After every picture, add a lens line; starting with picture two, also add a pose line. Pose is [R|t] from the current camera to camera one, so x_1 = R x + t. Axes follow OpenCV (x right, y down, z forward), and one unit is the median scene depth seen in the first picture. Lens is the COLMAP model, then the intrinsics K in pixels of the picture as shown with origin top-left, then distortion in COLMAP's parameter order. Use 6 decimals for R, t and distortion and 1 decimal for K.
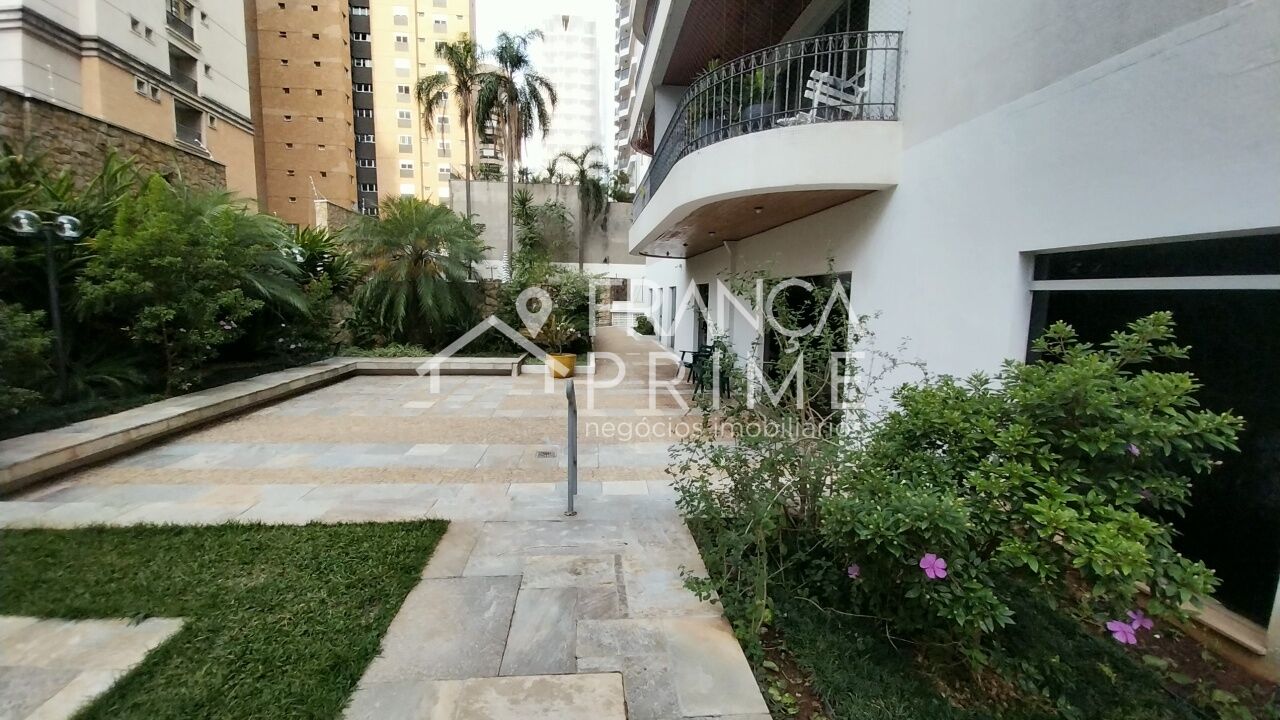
lens RADIAL K [[506.5, 0, 635.0], [0, 506.5, 360.9], [0, 0, 1]] dist [-0.002515, -0.002971]
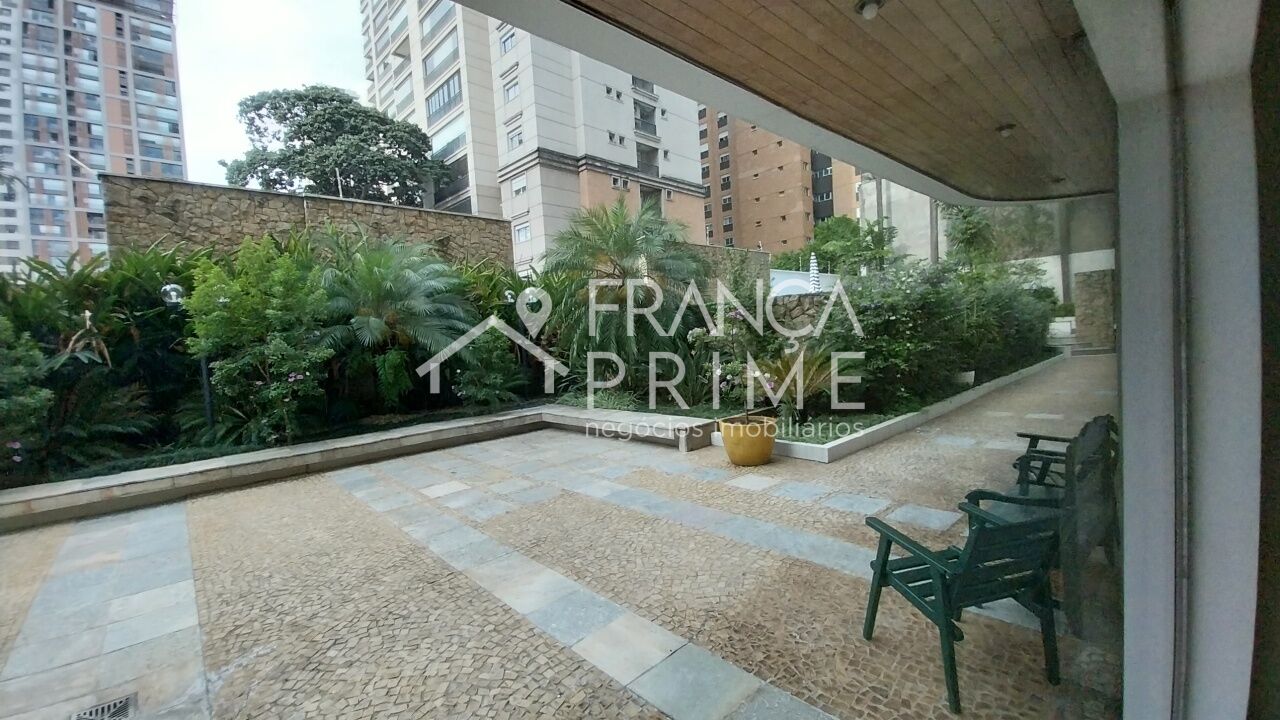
lens RADIAL K [[506.5, 0, 645.7], [0, 506.5, 362.4], [0, 0, 1]] dist [-0.002515, -0.002971]
pose [[0.611408, -0.015912, -0.791156, 0.102194], [-0.028253, 0.998721, -0.041921, -0.022686], [0.790811, 0.047983, 0.610176, 0.275767]]
